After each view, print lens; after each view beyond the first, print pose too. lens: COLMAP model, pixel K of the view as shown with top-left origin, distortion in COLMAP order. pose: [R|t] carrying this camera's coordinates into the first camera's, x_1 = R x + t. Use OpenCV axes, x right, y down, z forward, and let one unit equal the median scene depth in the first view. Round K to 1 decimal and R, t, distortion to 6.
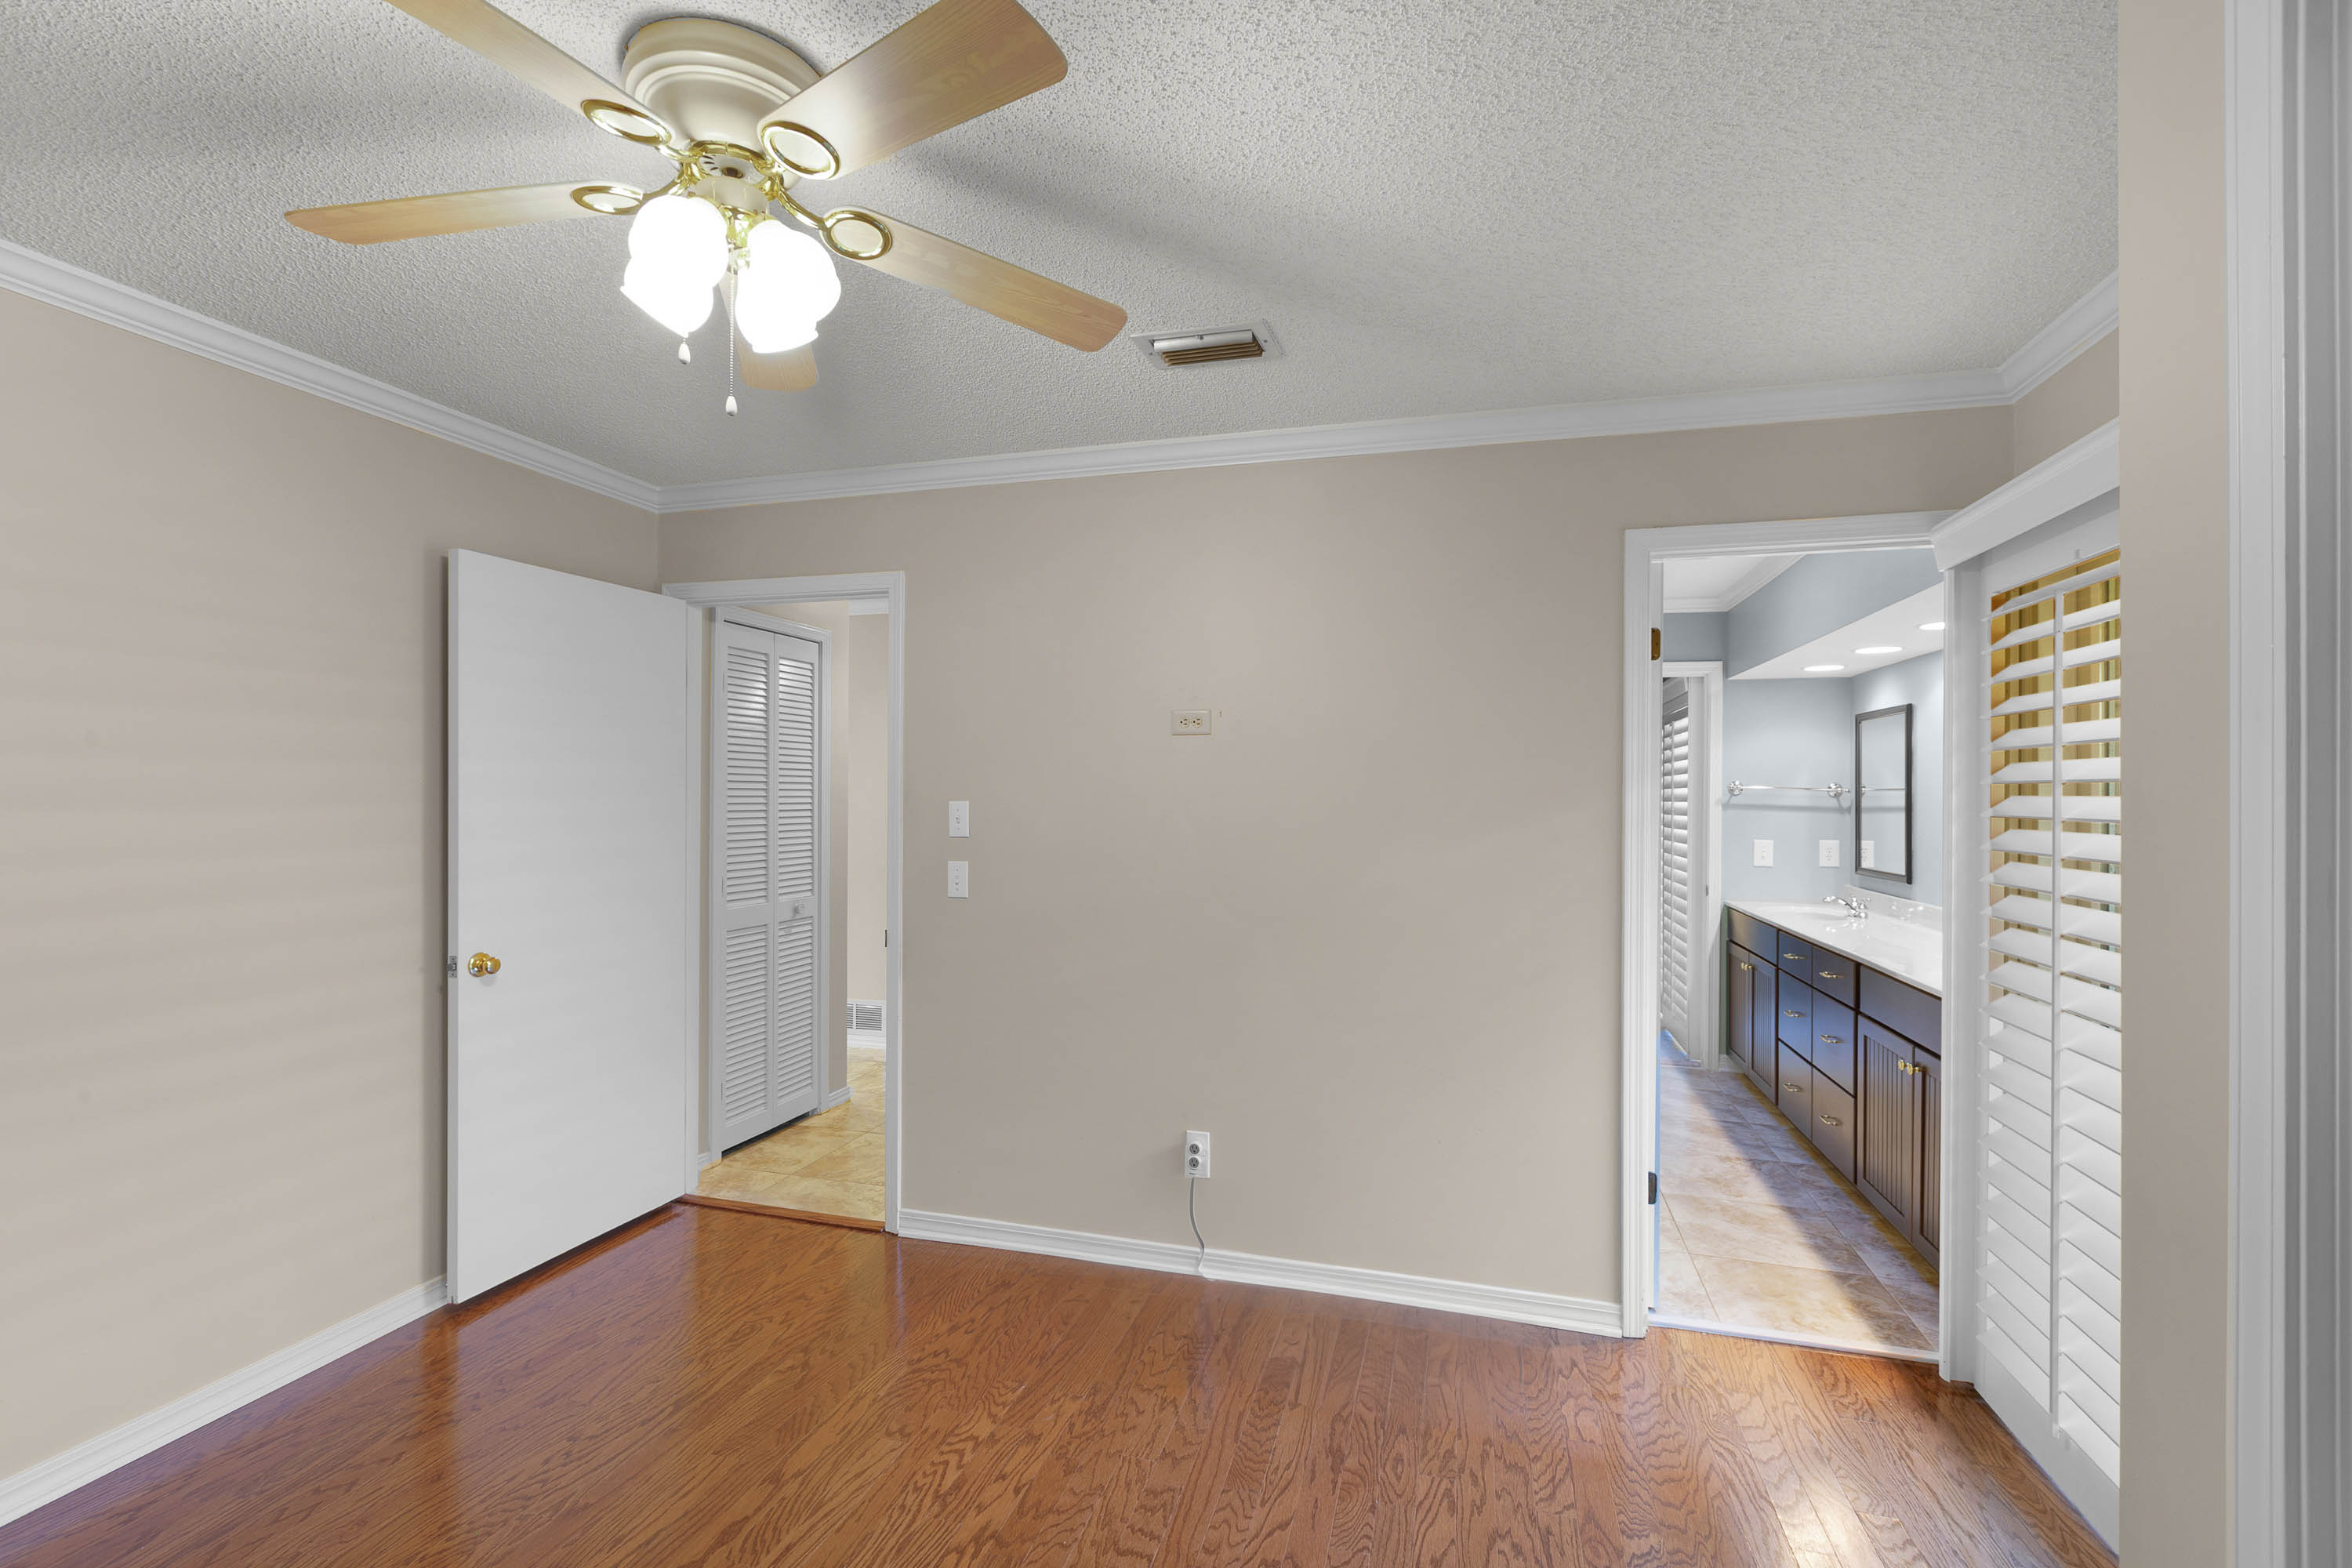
lens RADIAL K [[1049.5, 0, 1155.5], [0, 1049.5, 831.6], [0, 0, 1]] dist [-0.002768, -0.000526]
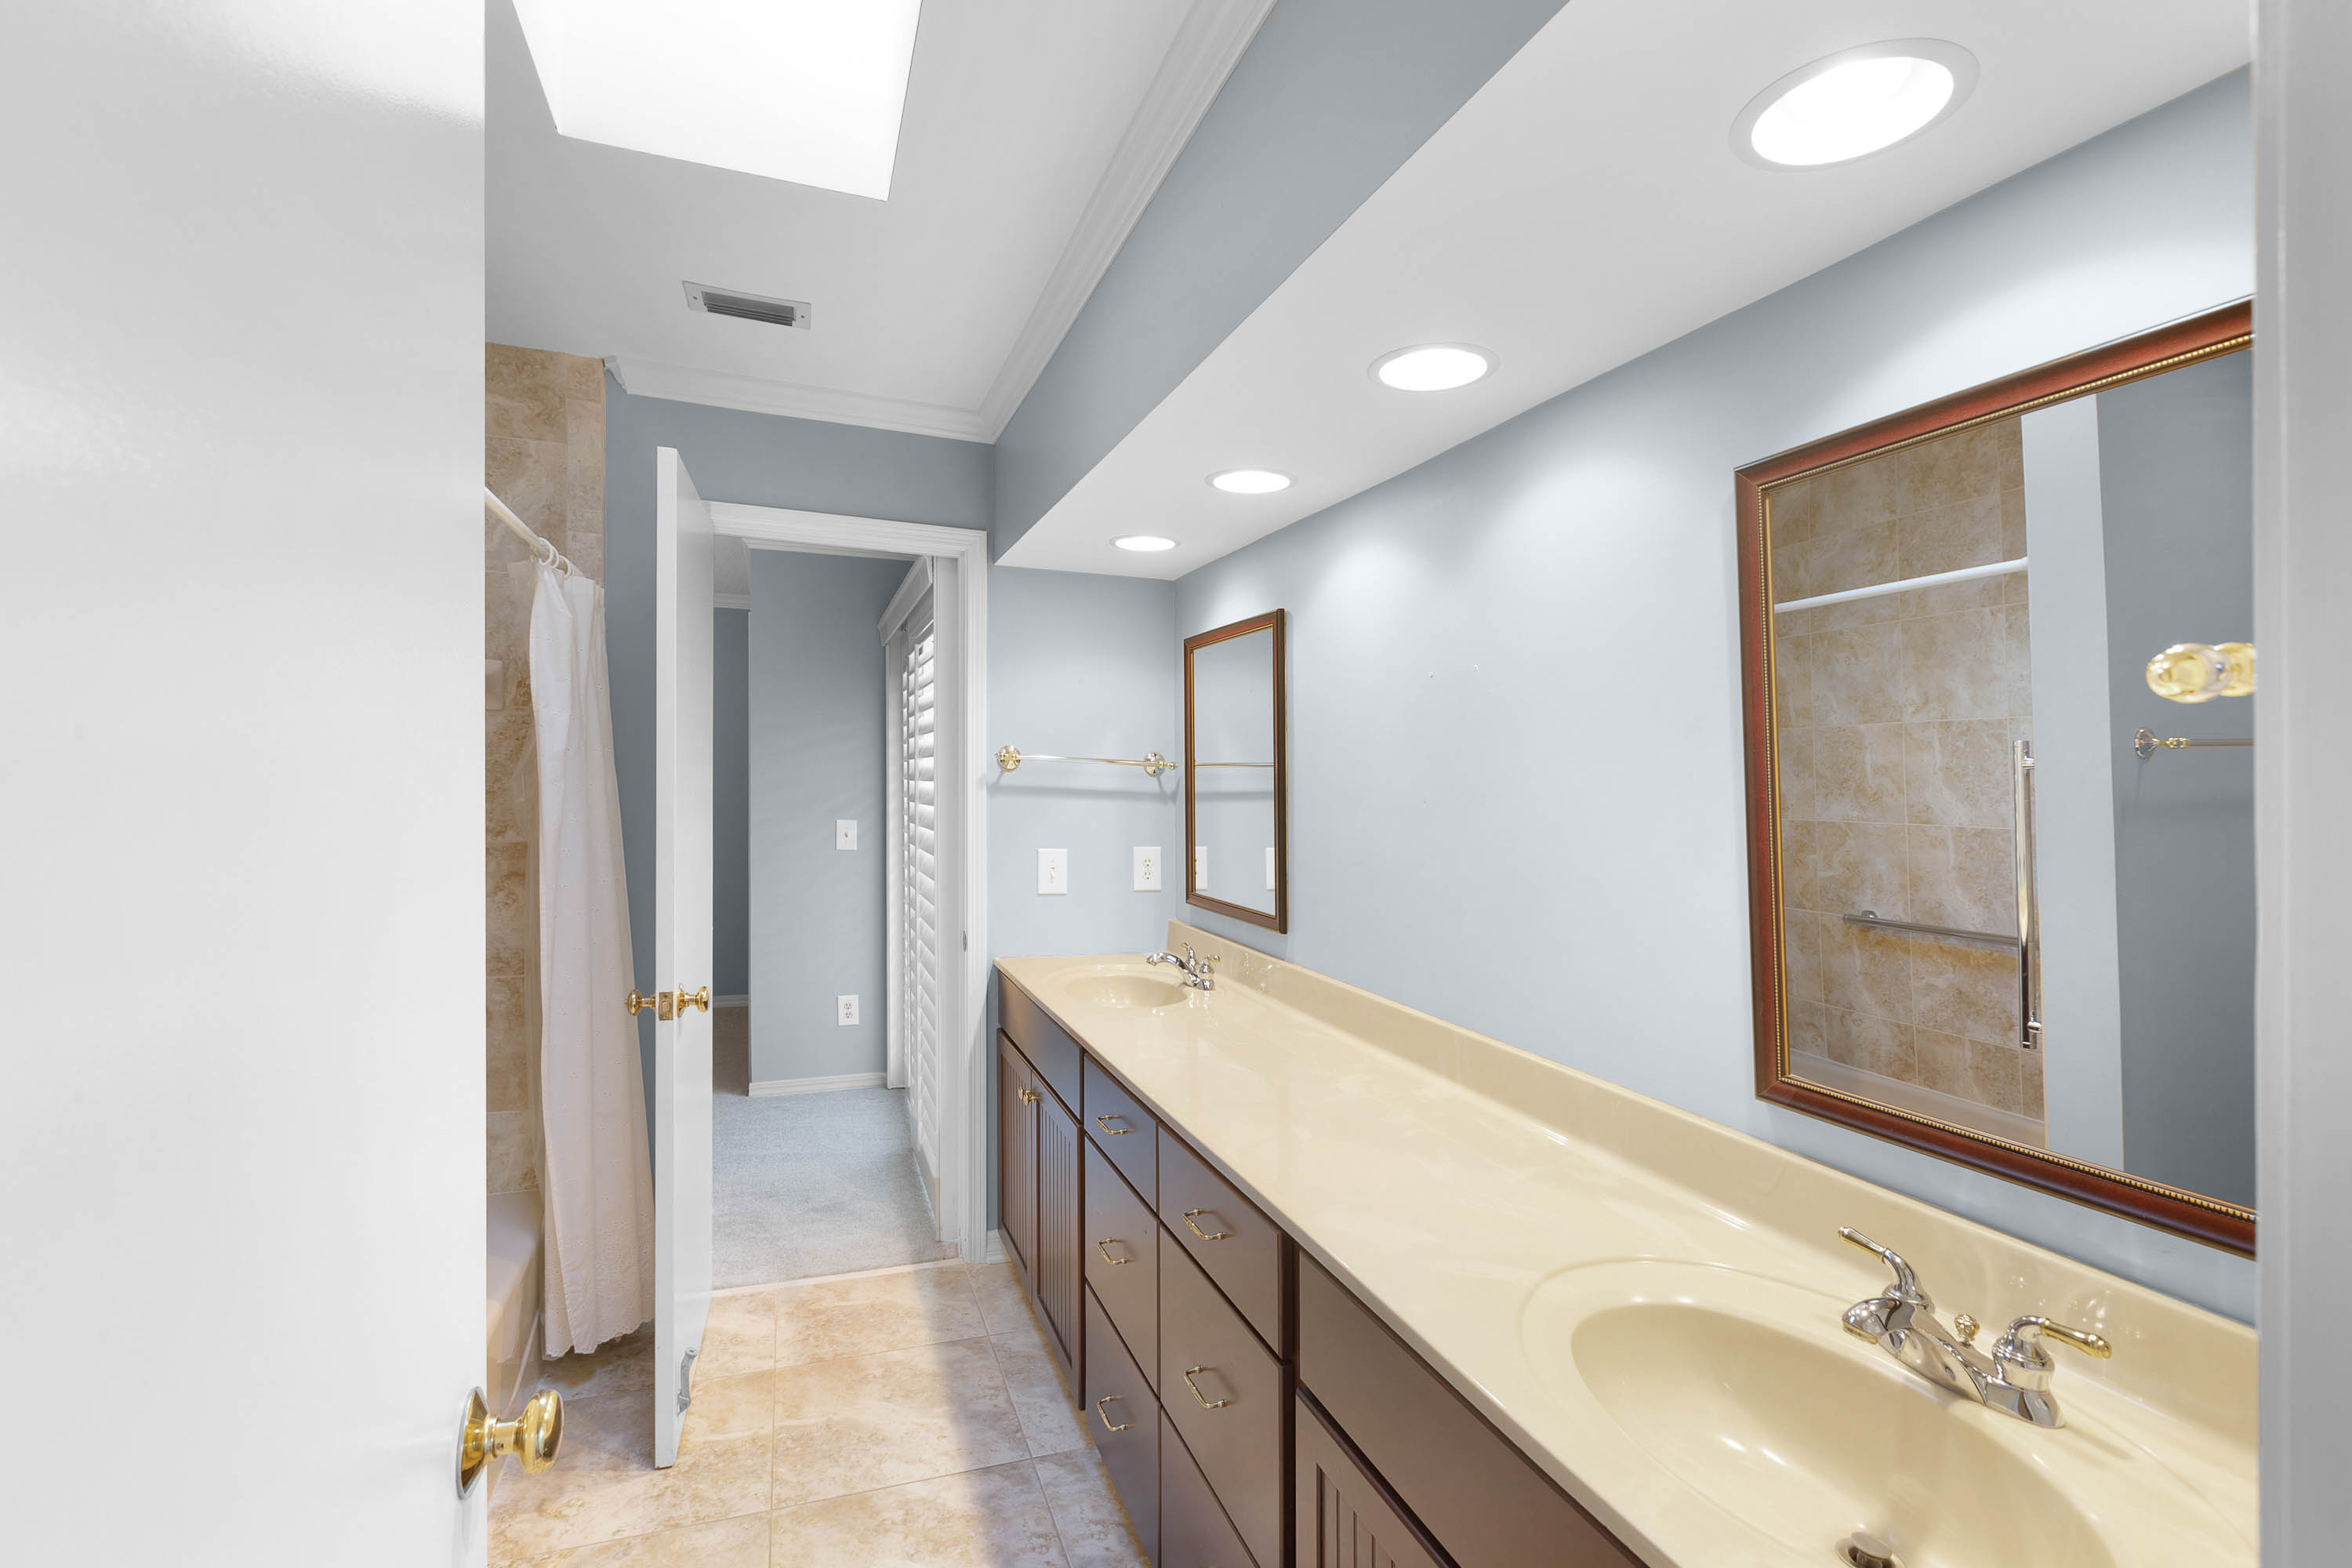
lens RADIAL K [[1049.5, 0, 1177.6], [0, 1049.5, 786.0], [0, 0, 1]] dist [-0.002768, -0.000526]
pose [[0.798187, 0.000500, 0.602410, 0.297492], [0.009108, 0.999875, -0.012898, -0.018664], [-0.602341, 0.015782, 0.798083, 0.515477]]
